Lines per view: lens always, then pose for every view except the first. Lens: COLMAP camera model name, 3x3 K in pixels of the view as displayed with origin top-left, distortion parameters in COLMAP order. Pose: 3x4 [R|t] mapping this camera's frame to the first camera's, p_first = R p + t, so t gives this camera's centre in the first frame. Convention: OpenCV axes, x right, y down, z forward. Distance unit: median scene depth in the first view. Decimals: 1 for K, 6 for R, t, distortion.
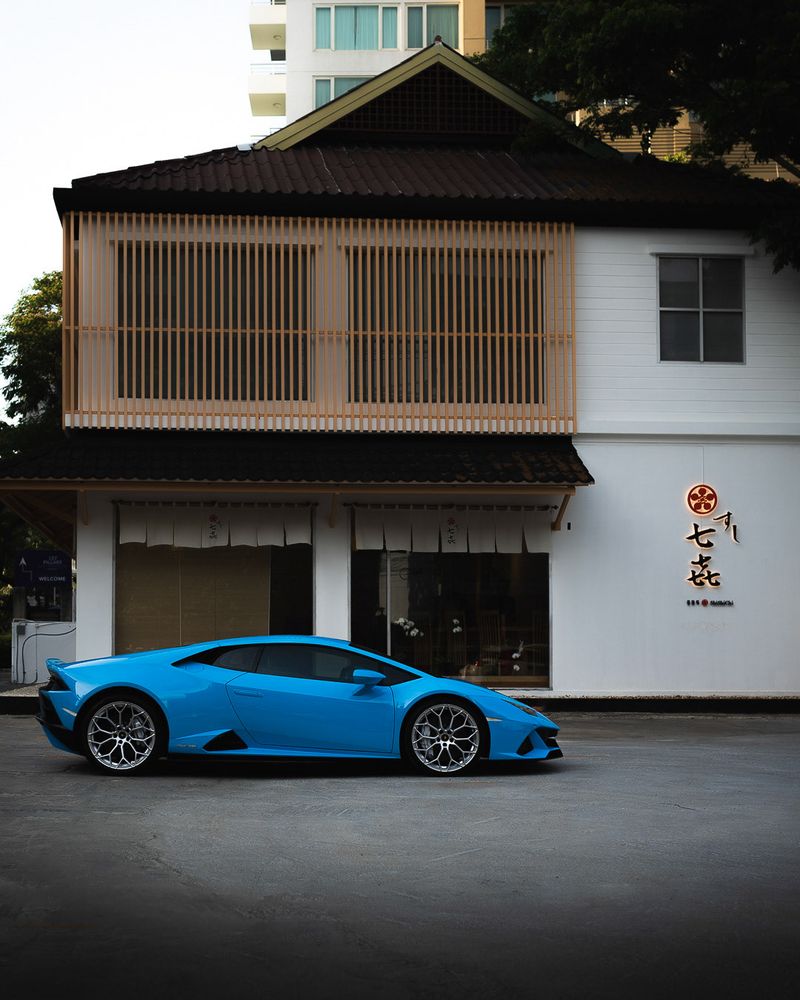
lens RADIAL K [[1401.1, 0, 330.1], [0, 1401.1, 614.2], [0, 0, 1]] dist [-0.004438, -0.071537]
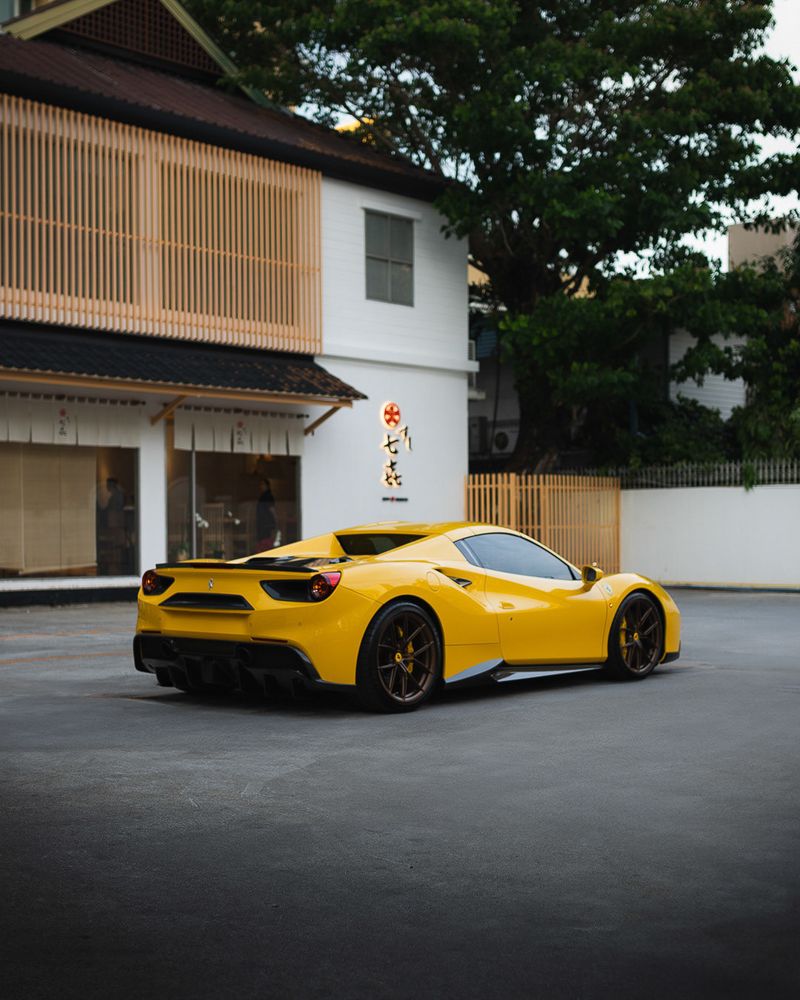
lens RADIAL K [[1414.7, 0, 417.5], [0, 1414.7, 497.5], [0, 0, 1]] dist [-0.016014, -0.020783]
pose [[0.719458, 0.006608, 0.694505, -0.578227], [-0.006413, 0.999975, -0.002870, -0.006125], [-0.694507, -0.002389, 0.719482, 0.093881]]
